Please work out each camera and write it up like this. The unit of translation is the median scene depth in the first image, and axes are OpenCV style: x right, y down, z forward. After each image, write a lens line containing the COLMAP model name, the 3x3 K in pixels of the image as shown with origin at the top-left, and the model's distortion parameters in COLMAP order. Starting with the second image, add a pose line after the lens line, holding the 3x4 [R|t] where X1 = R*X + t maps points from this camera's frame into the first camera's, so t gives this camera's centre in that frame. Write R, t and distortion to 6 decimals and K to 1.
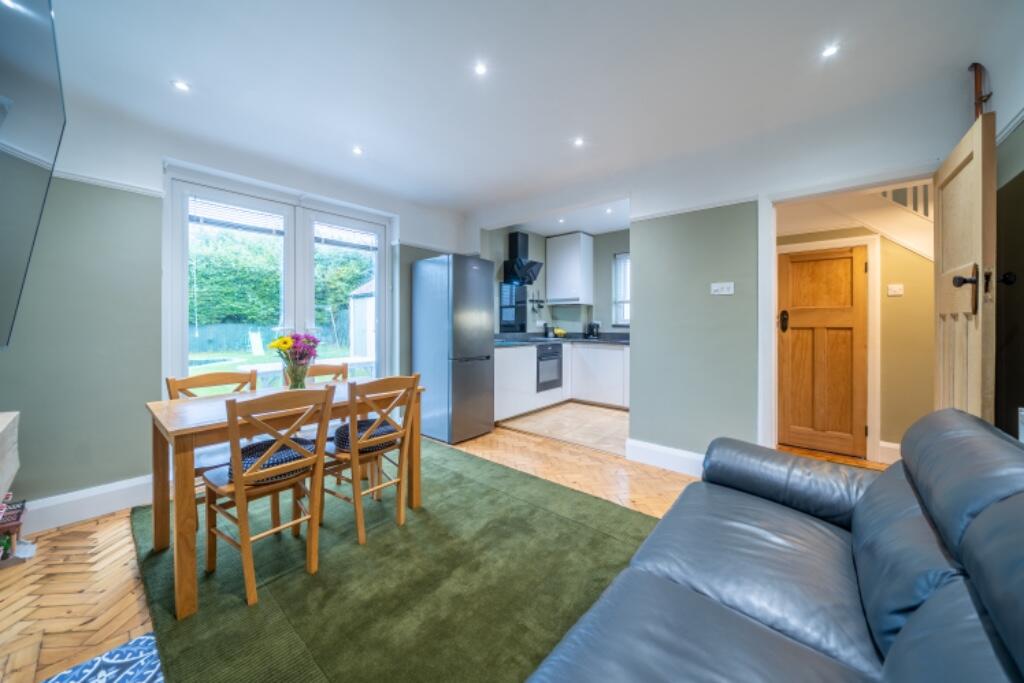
lens RADIAL K [[354.1, 0, 508.7], [0, 354.1, 332.3], [0, 0, 1]] dist [-0.007131, -0.000402]
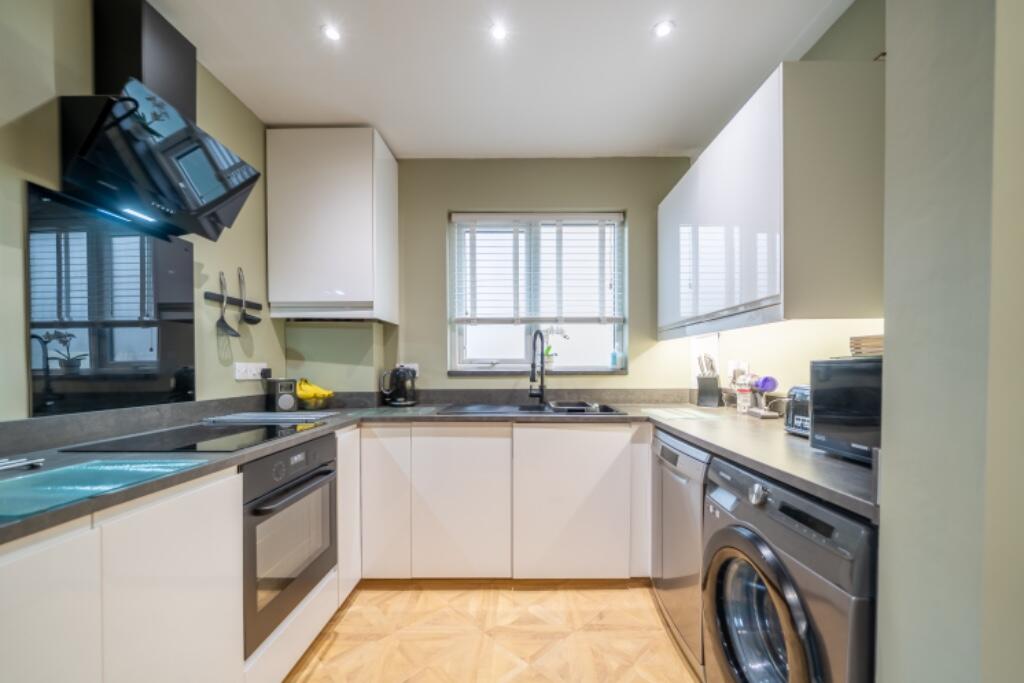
lens RADIAL K [[391.6, 0, 517.6], [0, 391.6, 368.9], [0, 0, 1]] dist [0.000734, -0.000029]
pose [[0.753952, -0.009439, 0.656862, 0.038068], [0.021471, 0.999717, -0.010279, -0.016910], [-0.656579, 0.021853, 0.753941, 0.560880]]
